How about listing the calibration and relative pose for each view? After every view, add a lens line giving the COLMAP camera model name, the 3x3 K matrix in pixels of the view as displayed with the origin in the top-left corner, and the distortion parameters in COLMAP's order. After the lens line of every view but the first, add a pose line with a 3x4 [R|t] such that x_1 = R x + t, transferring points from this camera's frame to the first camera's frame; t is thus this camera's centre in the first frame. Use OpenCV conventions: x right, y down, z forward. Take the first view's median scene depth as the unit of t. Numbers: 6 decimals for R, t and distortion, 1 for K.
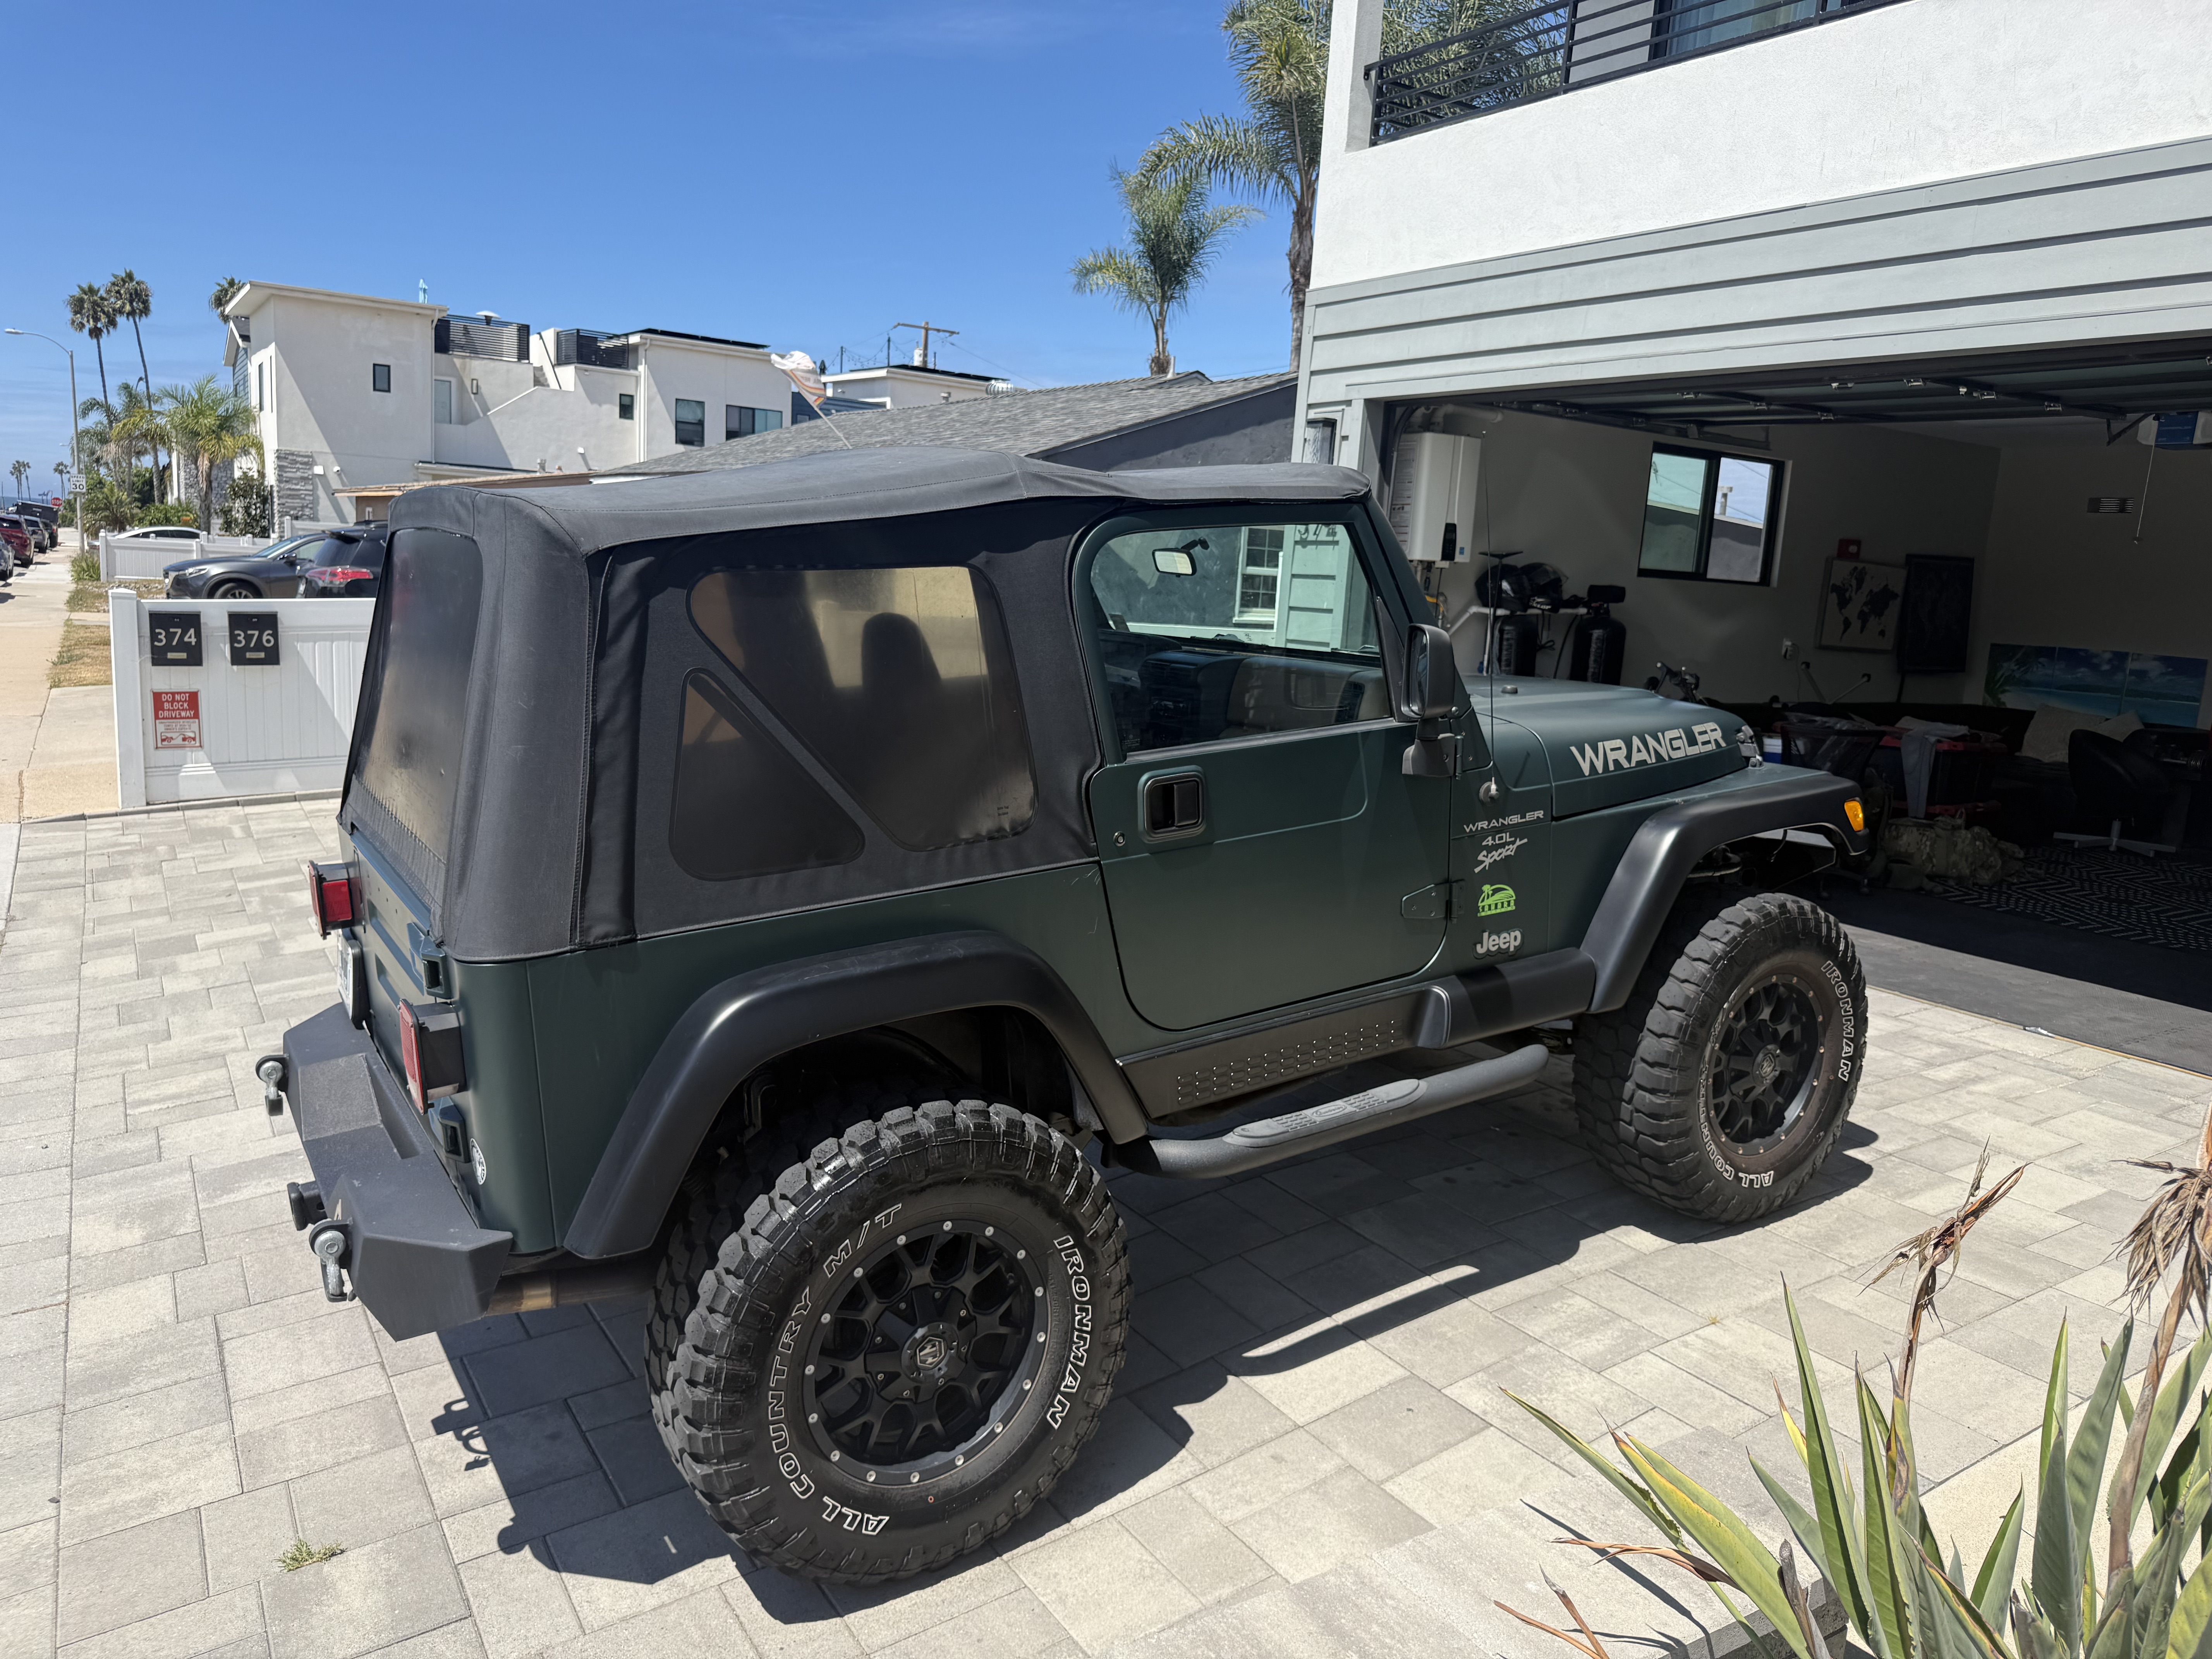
lens RADIAL K [[1570.5, 0, 1110.8], [0, 1570.5, 819.2], [0, 0, 1]] dist [0.012813, -0.017340]
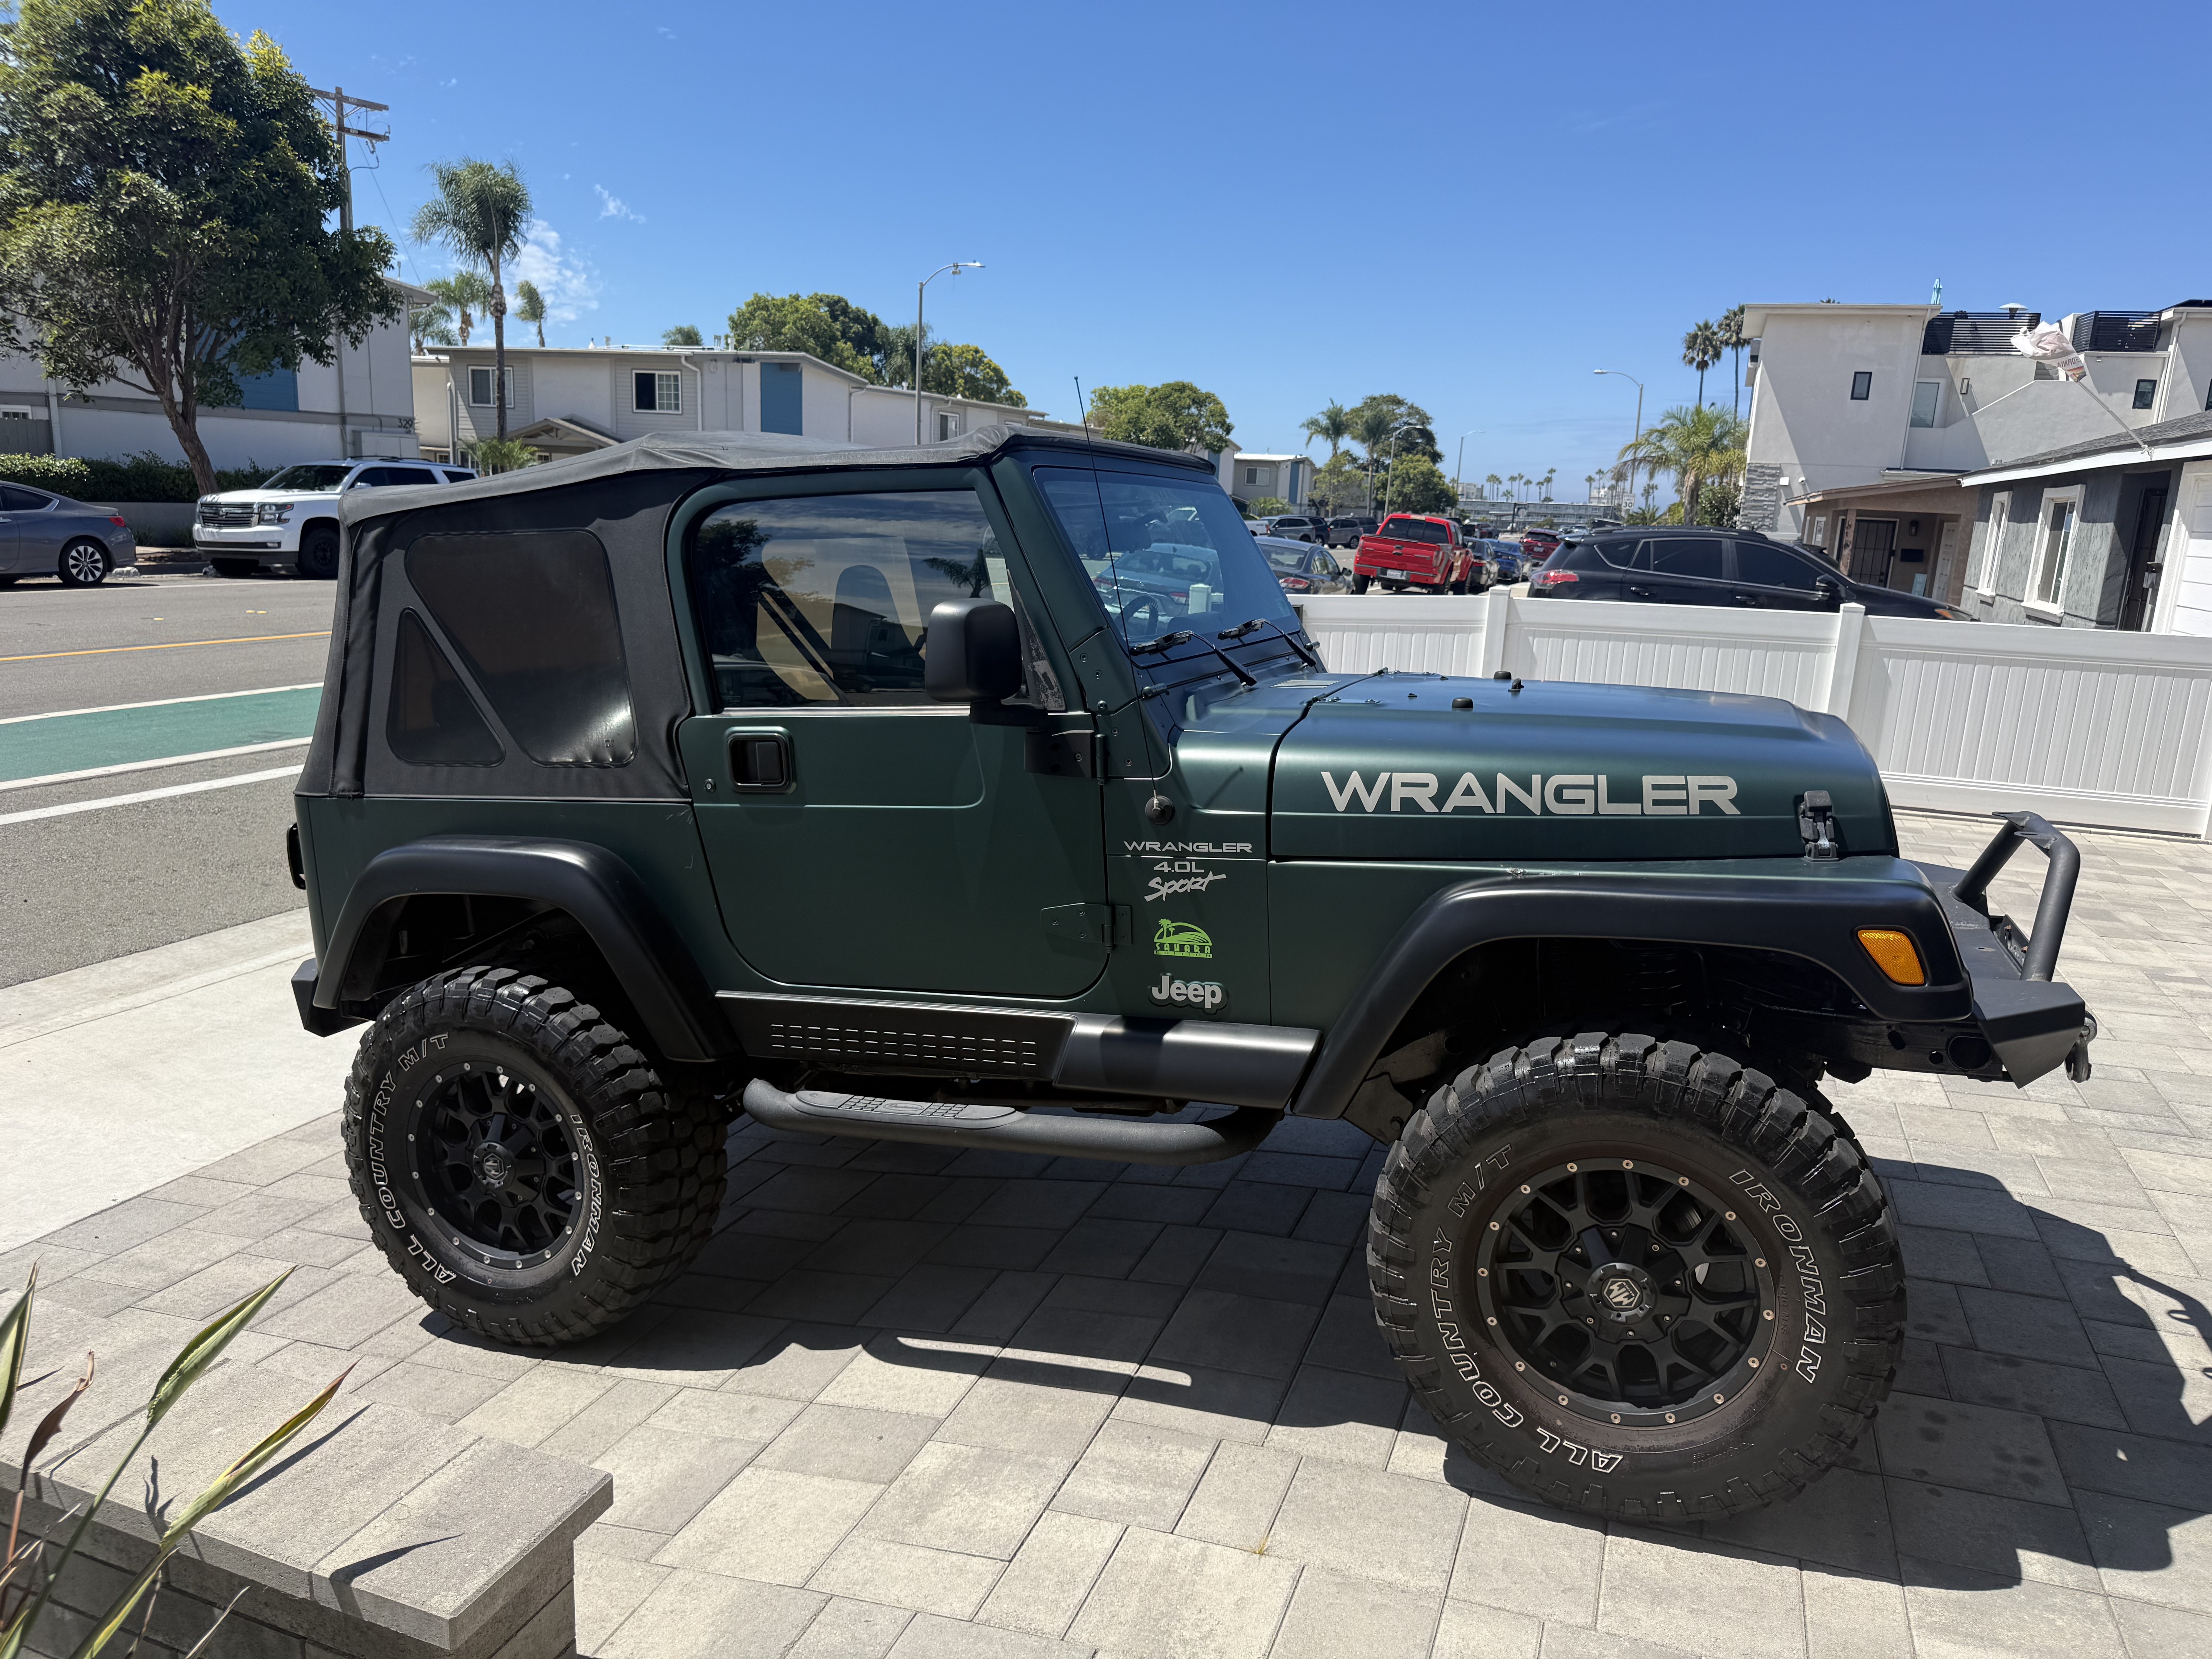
lens RADIAL K [[1570.5, 0, 1115.6], [0, 1570.5, 836.8], [0, 0, 1]] dist [0.012813, -0.017340]
pose [[0.607814, 0.138775, -0.781859, 0.815973], [-0.136079, 0.988249, 0.069621, -0.052535], [0.782333, 0.064078, 0.619556, 0.433348]]
